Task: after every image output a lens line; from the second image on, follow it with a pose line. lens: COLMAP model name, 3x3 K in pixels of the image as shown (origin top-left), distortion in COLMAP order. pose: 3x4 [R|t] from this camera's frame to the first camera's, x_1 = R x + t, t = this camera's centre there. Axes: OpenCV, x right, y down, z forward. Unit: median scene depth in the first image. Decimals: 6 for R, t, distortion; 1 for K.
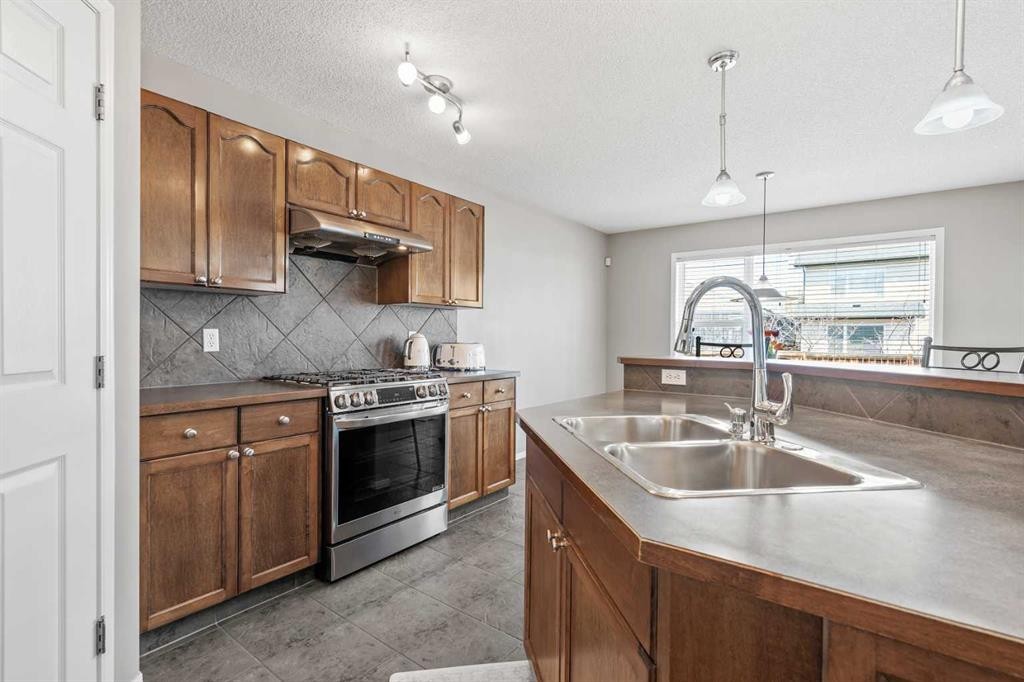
lens RADIAL K [[484.8, 0, 510.1], [0, 484.8, 349.1], [0, 0, 1]] dist [0.002331, 0.000180]
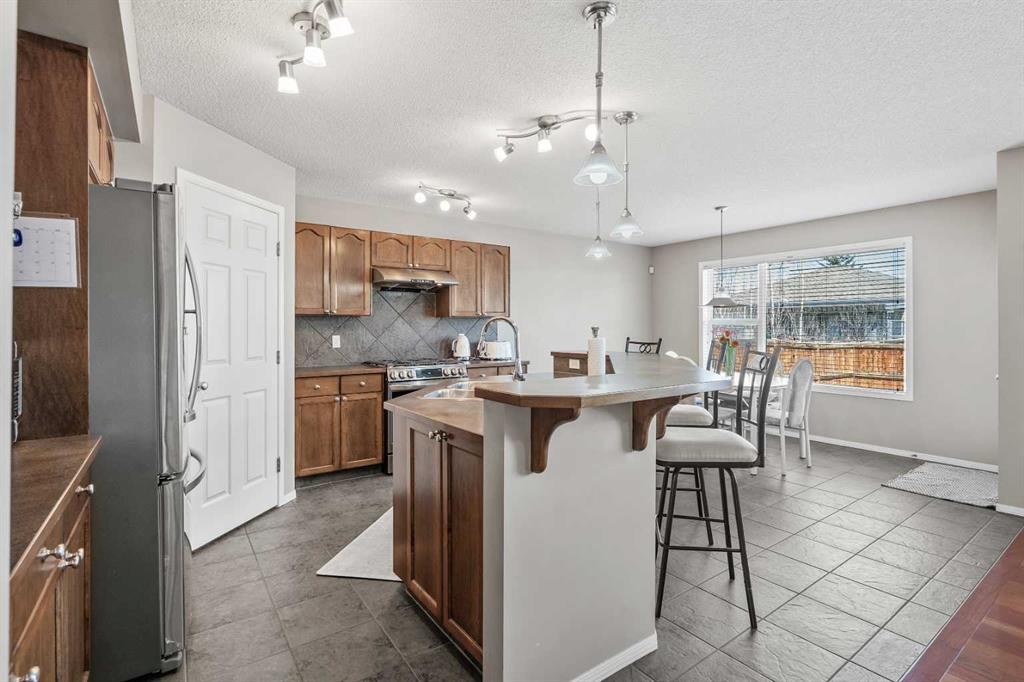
lens RADIAL K [[485.3, 0, 514.7], [0, 485.3, 337.9], [0, 0, 1]] dist [-0.001350, 0.000007]
pose [[0.954109, -0.005173, -0.299416, 0.591127], [0.002763, 0.999960, -0.008473, -0.015152], [0.299448, 0.007257, 0.954085, -0.564636]]
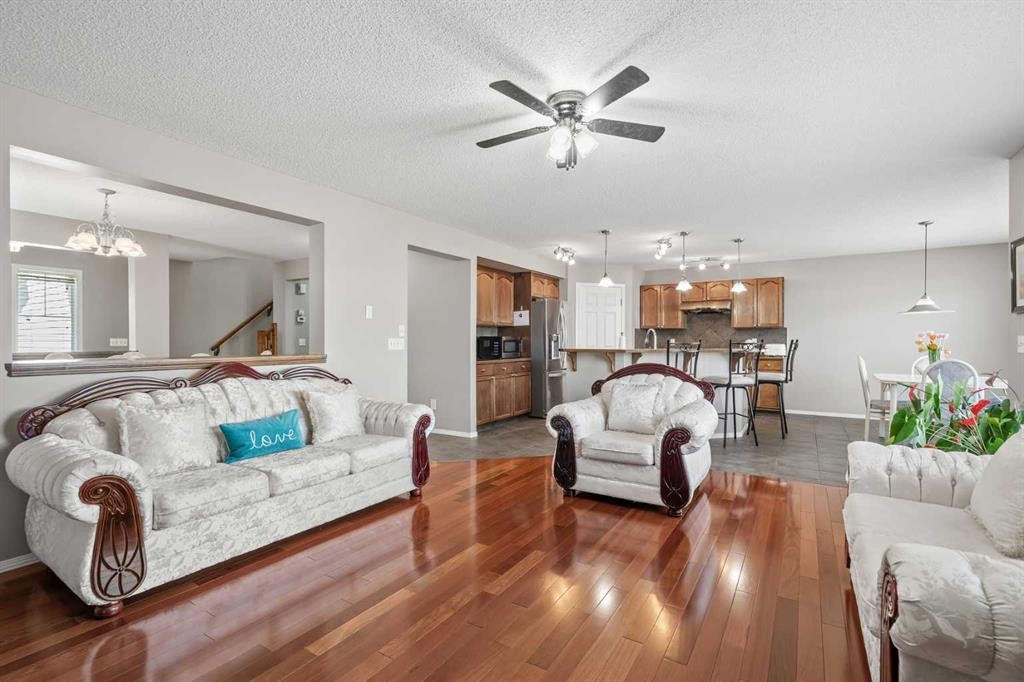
lens RADIAL K [[458.5, 0, 513.1], [0, 458.5, 341.4], [0, 0, 1]] dist [-0.000397, 0.000004]
pose [[0.078814, -0.009076, -0.996848, 2.637295], [-0.025401, 0.999616, -0.011110, 0.041885], [0.996566, 0.026196, 0.078554, -0.423650]]
